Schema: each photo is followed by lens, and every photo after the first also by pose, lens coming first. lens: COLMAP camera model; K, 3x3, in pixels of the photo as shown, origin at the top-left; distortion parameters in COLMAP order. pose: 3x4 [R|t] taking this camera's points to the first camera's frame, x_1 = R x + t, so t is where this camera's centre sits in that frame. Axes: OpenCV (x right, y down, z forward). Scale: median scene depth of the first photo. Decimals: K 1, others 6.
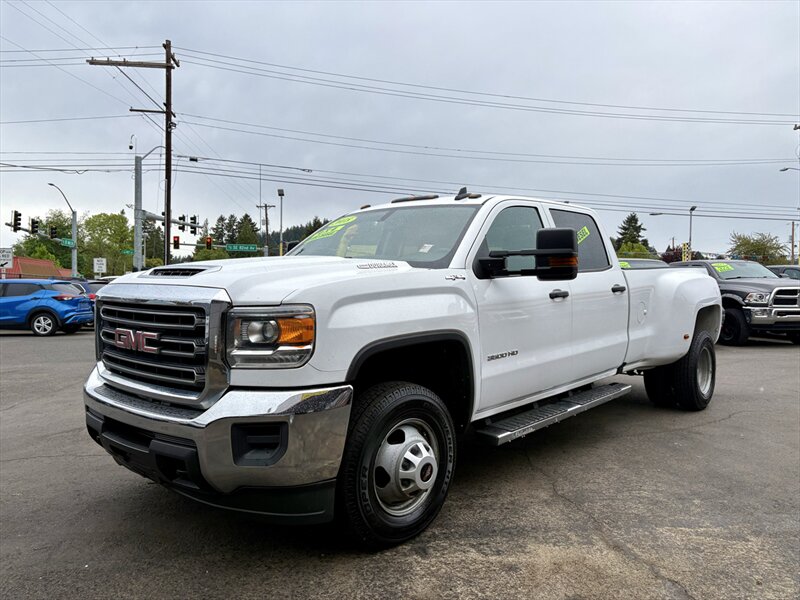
lens RADIAL K [[634.4, 0, 403.9], [0, 634.4, 301.7], [0, 0, 1]] dist [0.054485, -0.059390]
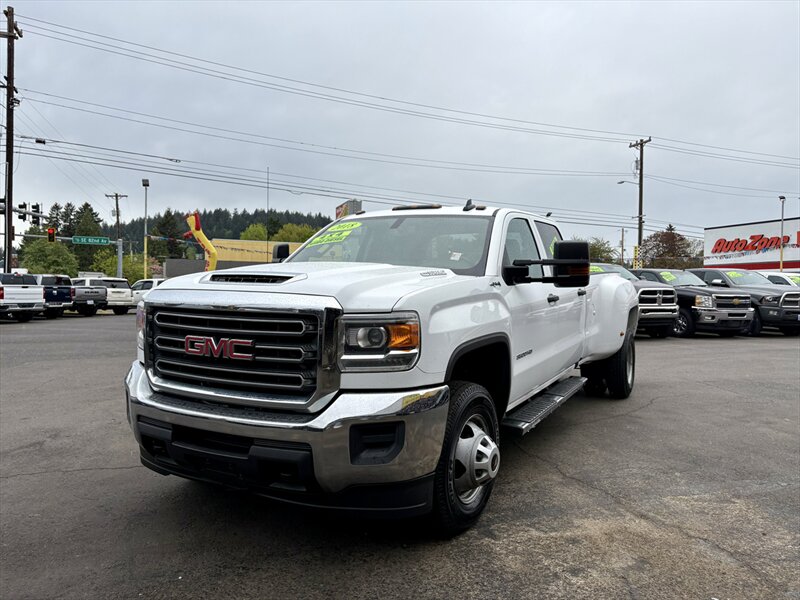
lens RADIAL K [[634.4, 0, 420.3], [0, 634.4, 301.7], [0, 0, 1]] dist [0.054485, -0.059390]
pose [[0.970809, -0.001402, 0.239850, -0.299637], [0.000505, 0.999993, 0.003805, -0.012136], [-0.239853, -0.003573, 0.970803, -0.032949]]
